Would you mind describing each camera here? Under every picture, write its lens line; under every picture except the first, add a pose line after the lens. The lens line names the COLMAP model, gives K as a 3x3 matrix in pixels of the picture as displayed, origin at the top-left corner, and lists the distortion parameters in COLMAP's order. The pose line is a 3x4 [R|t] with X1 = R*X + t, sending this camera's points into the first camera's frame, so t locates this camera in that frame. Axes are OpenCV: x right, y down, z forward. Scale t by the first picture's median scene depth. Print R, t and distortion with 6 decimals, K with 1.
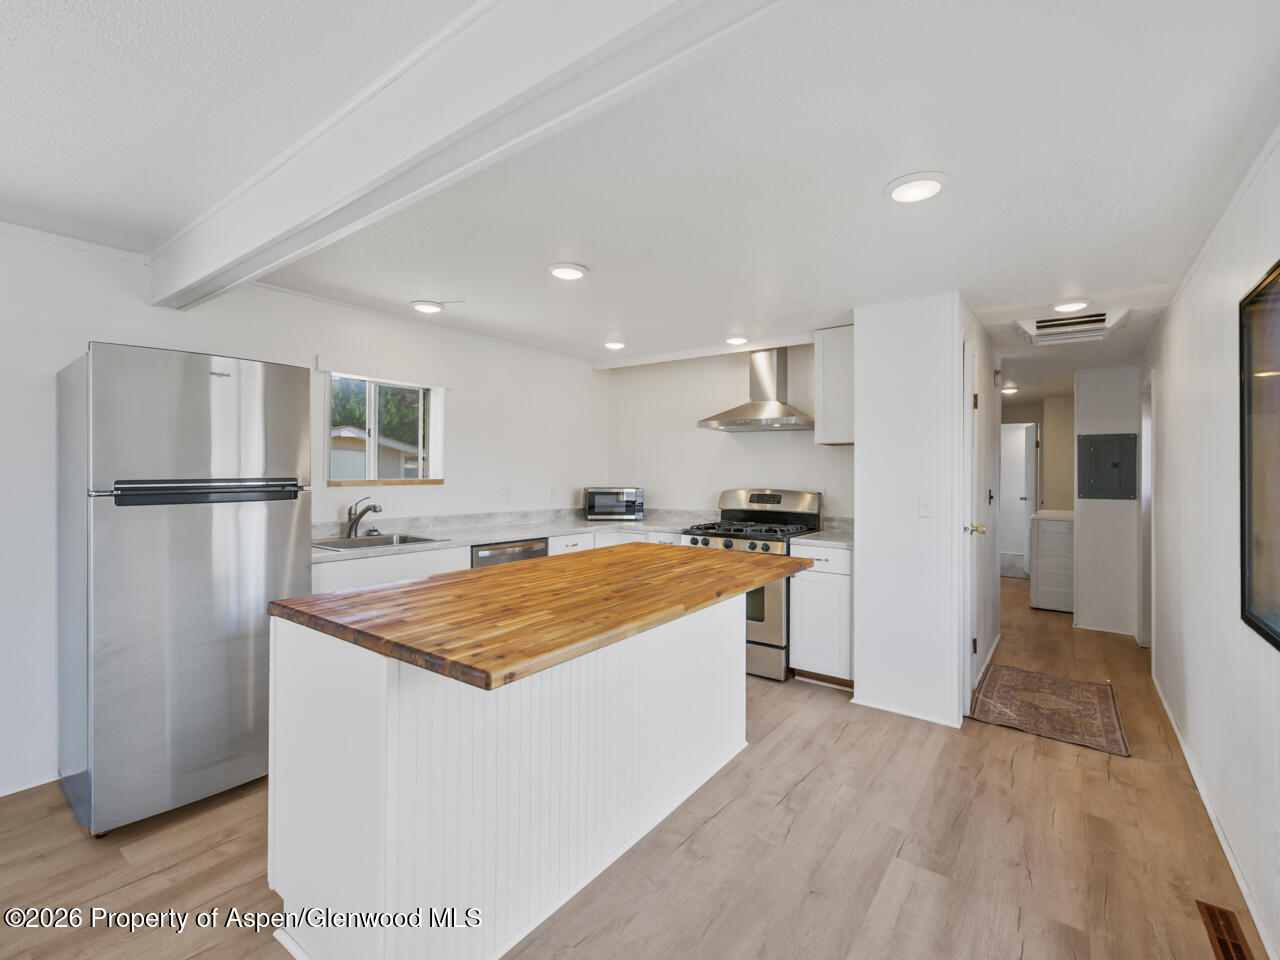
lens RADIAL K [[576.3, 0, 636.7], [0, 576.3, 480.1], [0, 0, 1]] dist [0.000405, -0.001610]
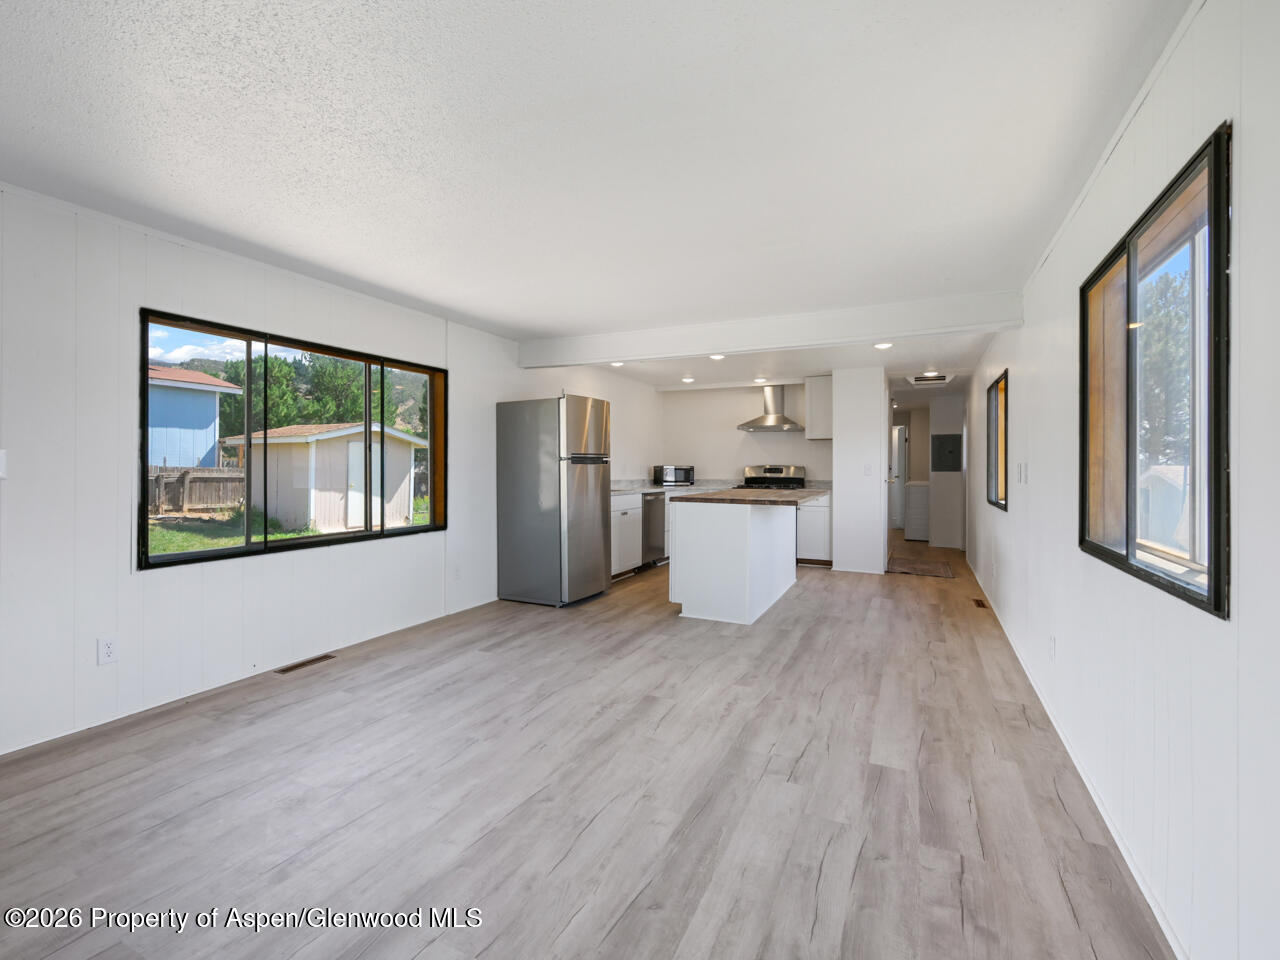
lens RADIAL K [[576.3, 0, 629.1], [0, 576.3, 485.0], [0, 0, 1]] dist [0.000405, -0.001610]
pose [[0.983879, -0.008875, 0.178617, -0.553651], [0.005682, 0.999815, 0.018380, 0.044059], [-0.178747, -0.017068, 0.983747, -0.684975]]
